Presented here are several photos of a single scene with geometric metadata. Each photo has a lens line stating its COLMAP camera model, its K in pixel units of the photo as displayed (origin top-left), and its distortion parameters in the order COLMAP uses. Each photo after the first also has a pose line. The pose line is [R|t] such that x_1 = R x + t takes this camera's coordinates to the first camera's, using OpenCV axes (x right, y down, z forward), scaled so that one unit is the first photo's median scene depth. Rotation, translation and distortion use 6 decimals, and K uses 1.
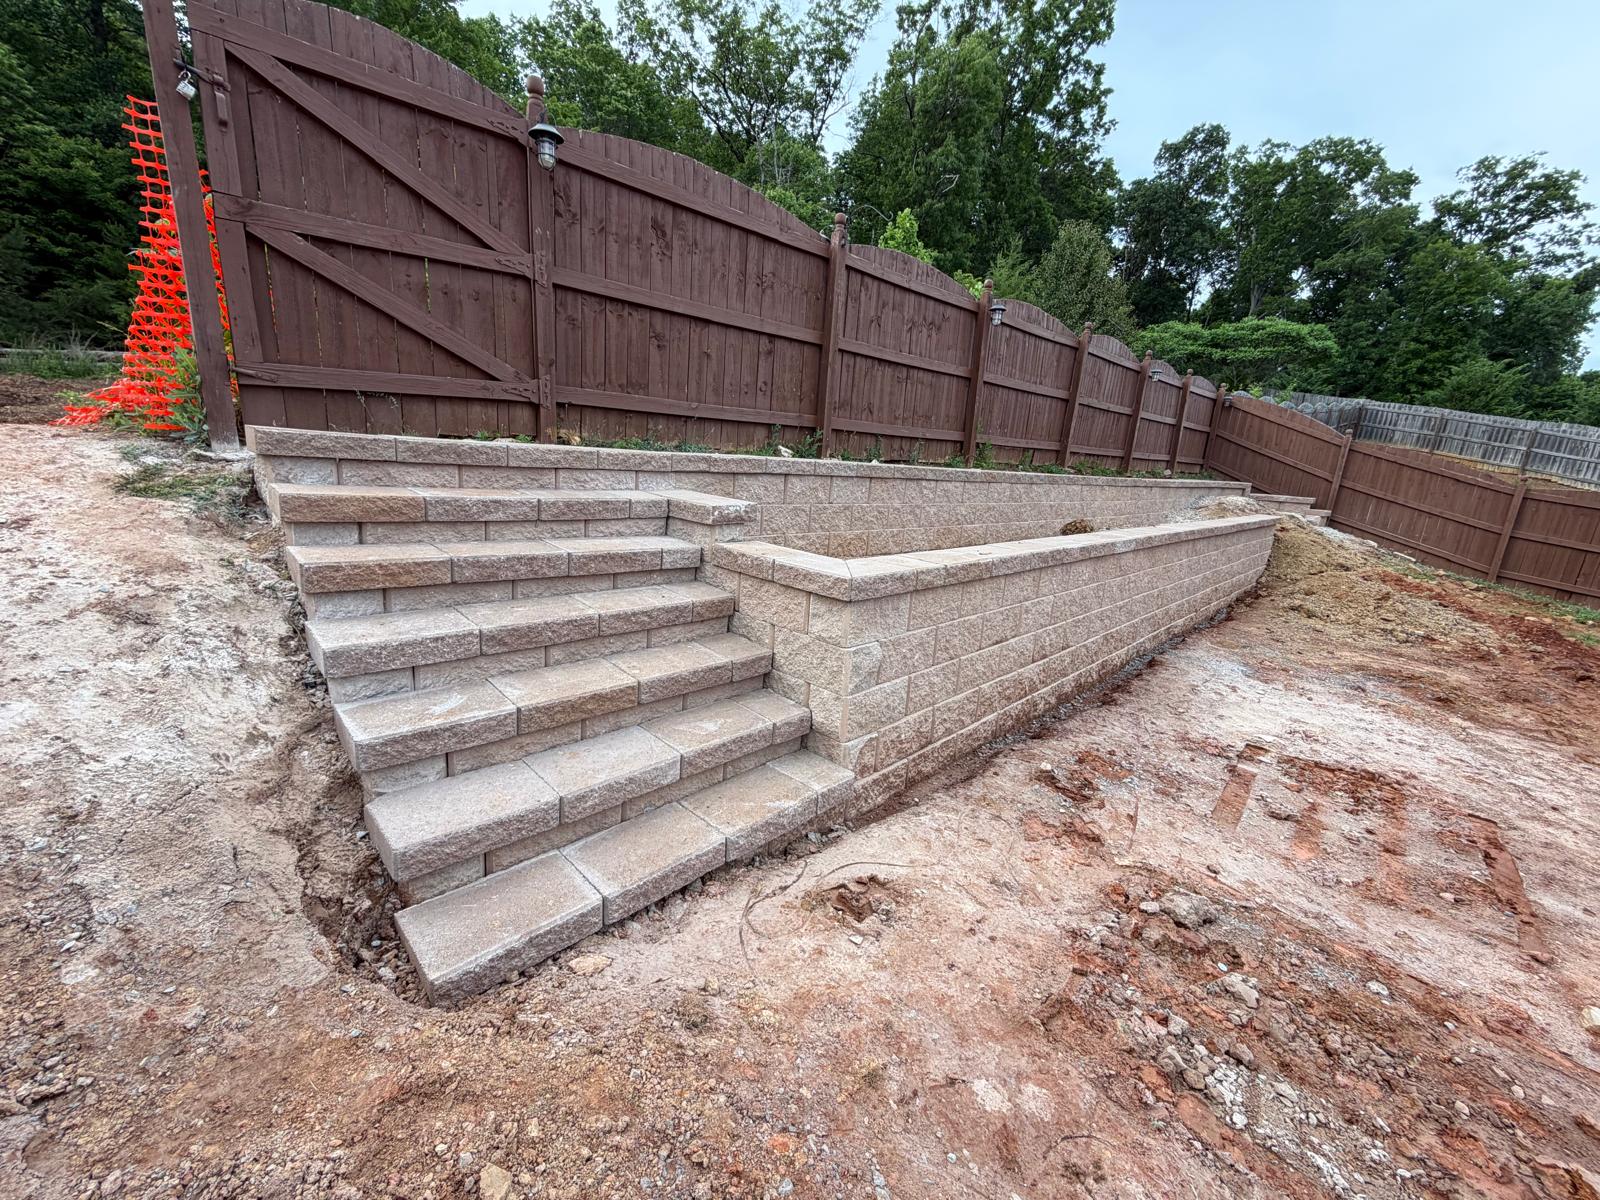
lens RADIAL K [[636.5, 0, 795.9], [0, 636.5, 598.0], [0, 0, 1]] dist [-0.001598, 0.000196]
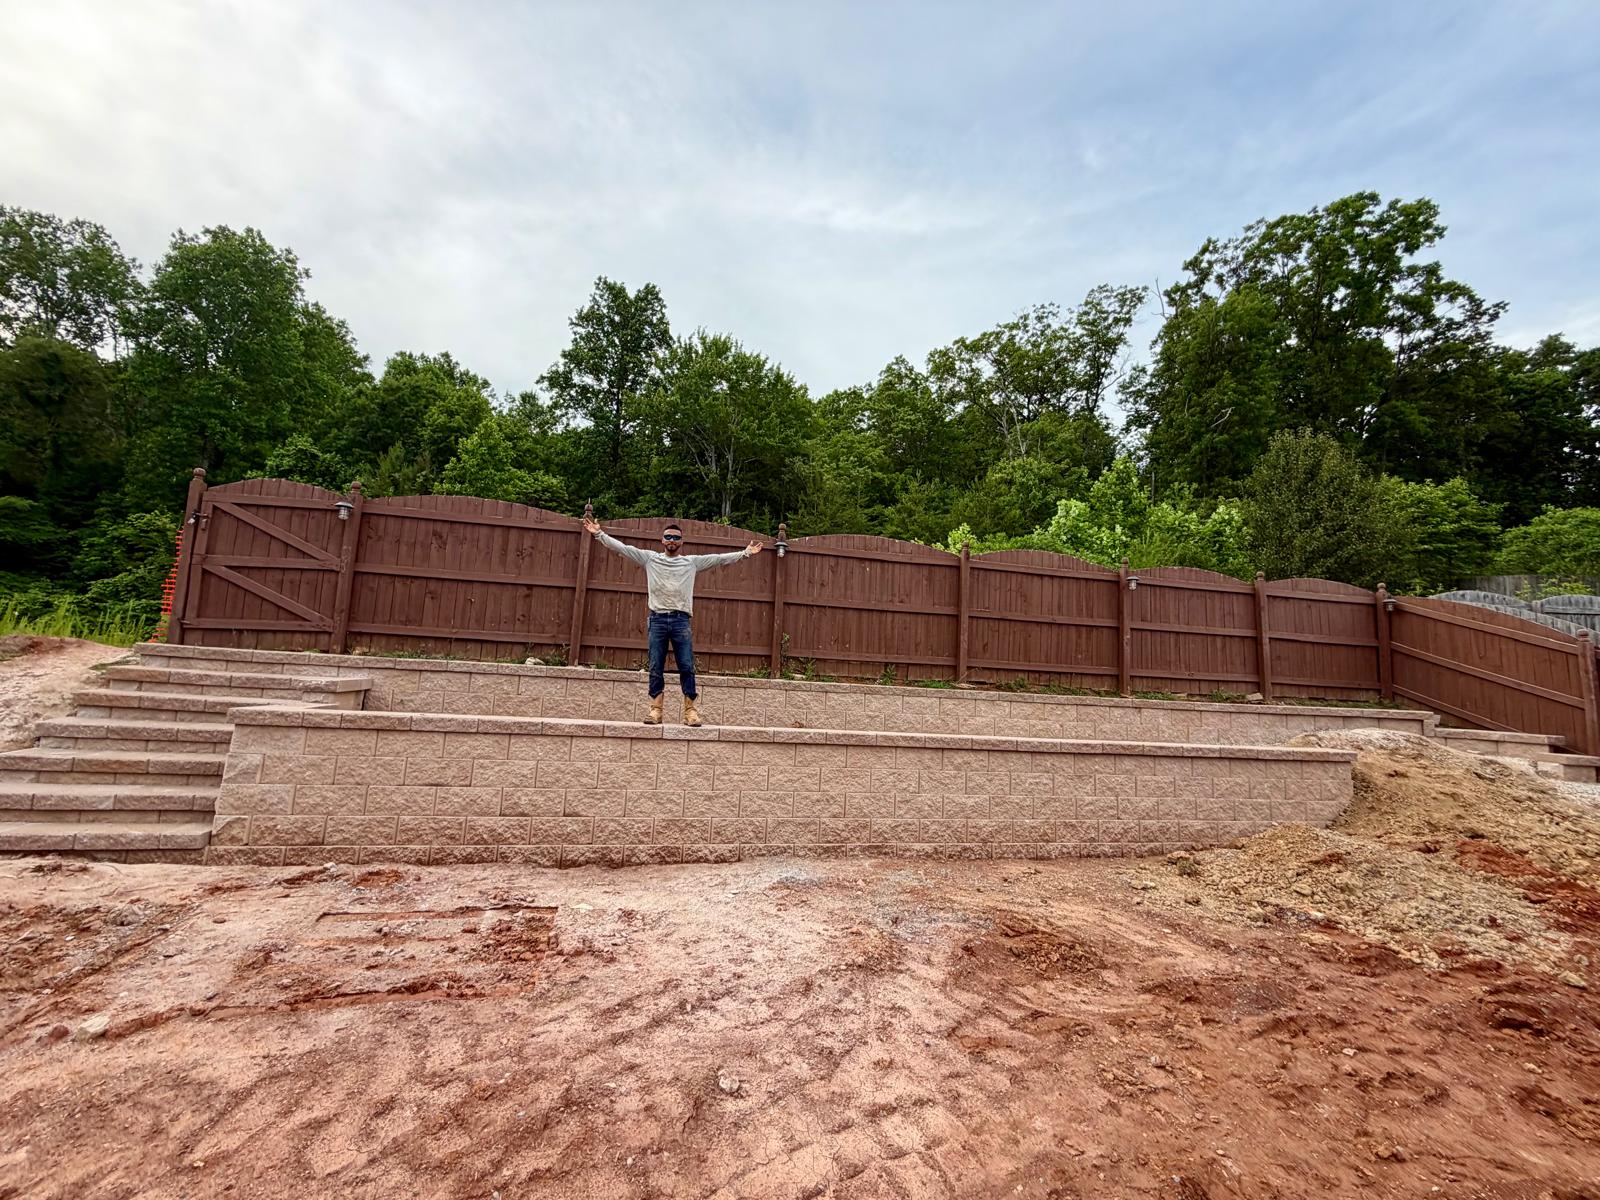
lens RADIAL K [[636.5, 0, 795.9], [0, 636.5, 598.0], [0, 0, 1]] dist [-0.001598, 0.000196]
pose [[0.851273, -0.087111, -0.517442, 1.263399], [-0.116828, 0.929906, -0.348750, 0.061362], [0.511552, 0.357332, 0.781427, 0.168692]]
